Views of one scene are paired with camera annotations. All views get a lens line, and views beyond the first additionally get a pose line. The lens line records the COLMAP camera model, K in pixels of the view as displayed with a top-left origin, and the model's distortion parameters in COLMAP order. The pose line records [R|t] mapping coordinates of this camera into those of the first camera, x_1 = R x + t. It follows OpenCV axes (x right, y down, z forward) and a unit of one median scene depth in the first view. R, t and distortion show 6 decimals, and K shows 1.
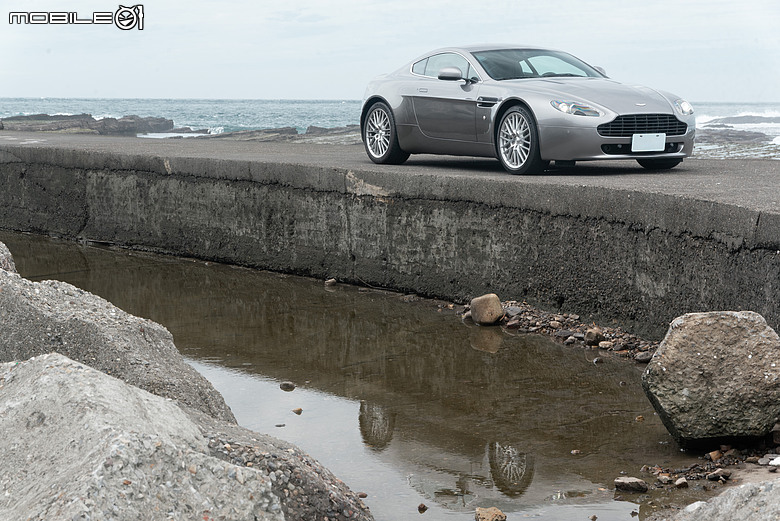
lens RADIAL K [[1825.7, 0, 391.7], [0, 1825.7, 266.7], [0, 0, 1]] dist [0.070260, 0.000000]
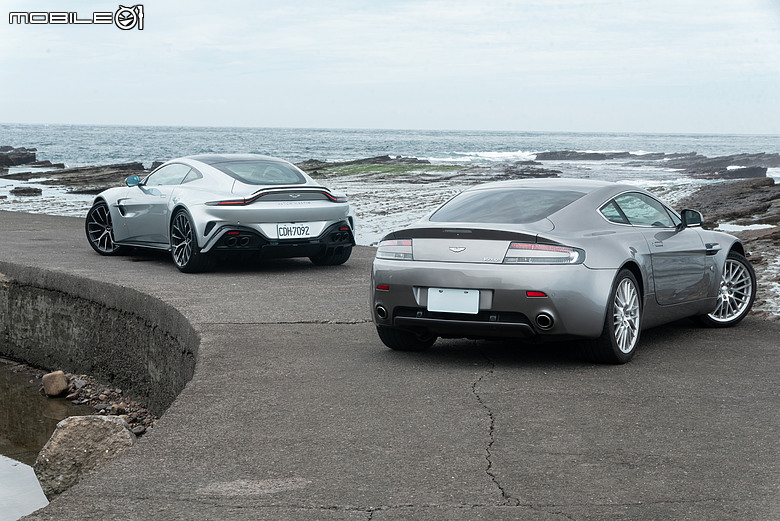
lens RADIAL K [[1640.8, 0, 394.7], [0, 1640.8, 259.2], [0, 0, 1]] dist [-0.027087, 0.000000]
pose [[0.995977, 0.003550, 0.089541, 0.166035], [-0.002226, 0.999887, -0.014880, -0.040934], [-0.089583, 0.014621, 0.995872, -0.115179]]
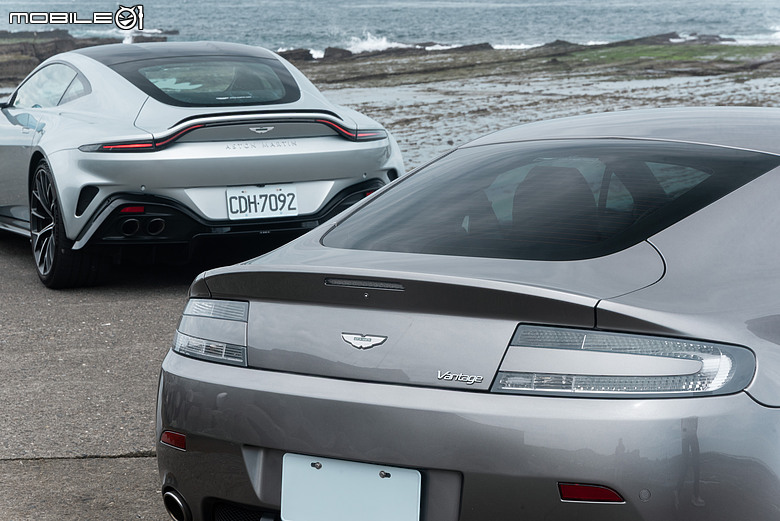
lens RADIAL K [[2322.8, 0, 386.6], [0, 2322.8, 262.8], [0, 0, 1]] dist [-0.039831, 0.000000]
pose [[0.999204, -0.001664, -0.039850, 0.263939], [0.002454, 0.999801, 0.019784, -0.070615], [0.039809, -0.019866, 0.999010, 0.229685]]
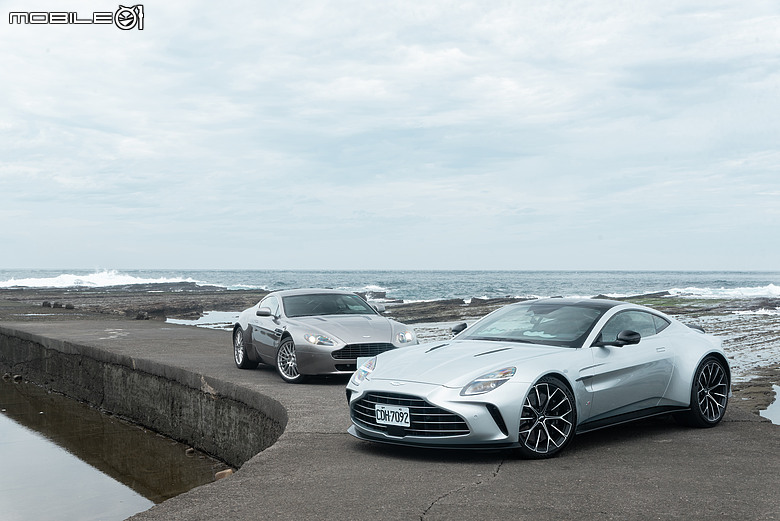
lens RADIAL K [[1292.2, 0, 393.4], [0, 1292.2, 261.2], [0, 0, 1]] dist [0.051081, 0.000000]
pose [[0.991816, -0.002223, -0.127656, 0.295551], [-0.010803, 0.994802, -0.101258, -0.044521], [0.127218, 0.101808, 0.986636, -0.037365]]
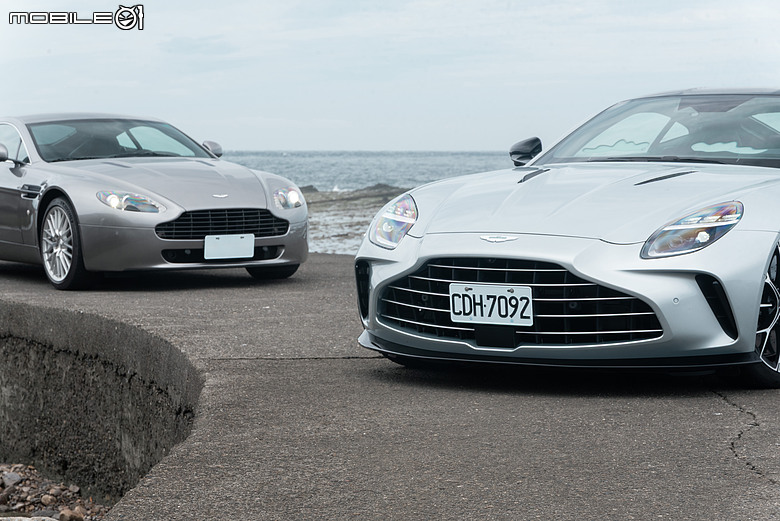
lens RADIAL K [[2322.8, 0, 385.1], [0, 2322.8, 262.9], [0, 0, 1]] dist [-0.039831, 0.000000]
pose [[0.999124, -0.006419, 0.041350, 0.166282], [0.008209, 0.999029, -0.043280, -0.019718], [-0.041032, 0.043582, 0.998207, 0.049007]]
